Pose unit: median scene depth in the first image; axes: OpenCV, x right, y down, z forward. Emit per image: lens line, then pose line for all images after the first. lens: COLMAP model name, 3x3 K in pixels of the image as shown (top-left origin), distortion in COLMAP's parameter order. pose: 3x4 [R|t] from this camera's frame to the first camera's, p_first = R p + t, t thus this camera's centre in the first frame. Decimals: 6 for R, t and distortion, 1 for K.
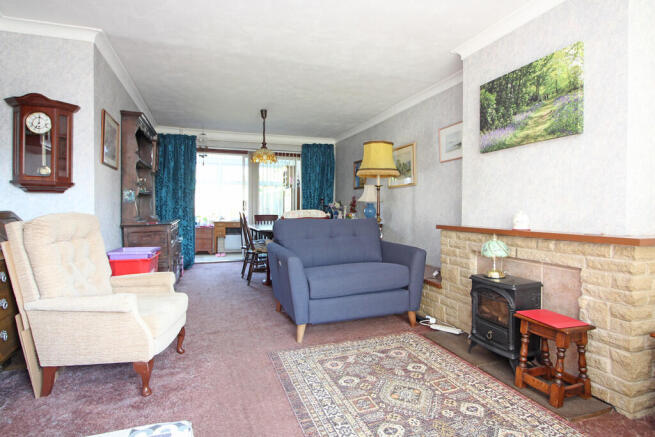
lens RADIAL K [[348.6, 0, 329.3], [0, 348.6, 213.3], [0, 0, 1]] dist [-0.004016, -0.000907]
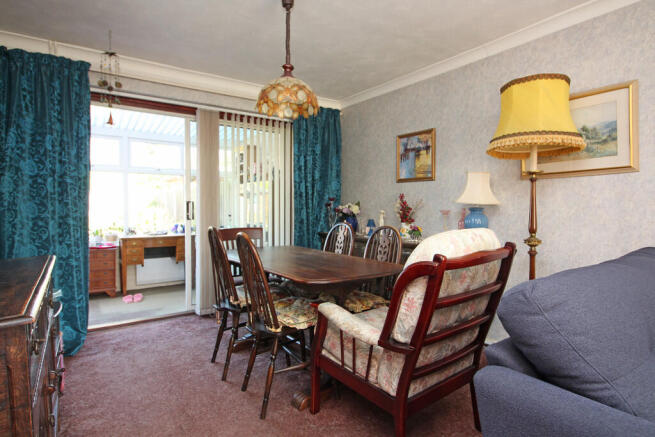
lens RADIAL K [[352.9, 0, 328.6], [0, 352.9, 208.2], [0, 0, 1]] dist [0.003648, -0.000272]
pose [[0.962170, -0.008404, 0.272320, -0.205191], [0.011091, 0.999904, -0.008330, -0.020080], [-0.272224, 0.011036, 0.962171, 0.457345]]
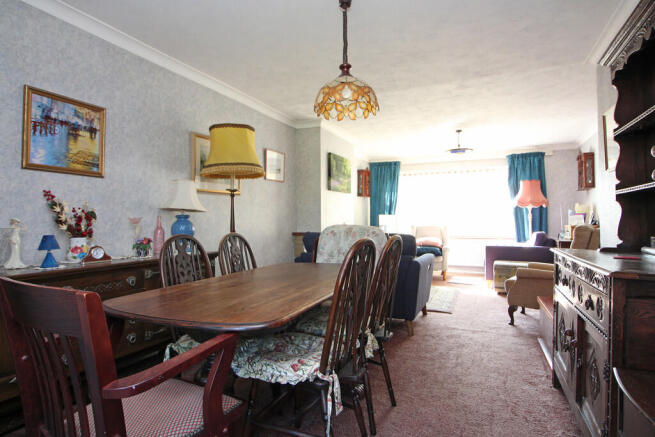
lens RADIAL K [[348.6, 0, 329.3], [0, 348.6, 213.3], [0, 0, 1]] dist [-0.004016, -0.000907]
pose [[-0.716345, 0.000668, 0.697746, -0.362556], [0.001725, 0.999998, 0.000814, -0.025049], [-0.697744, 0.001787, -0.716345, 1.034590]]
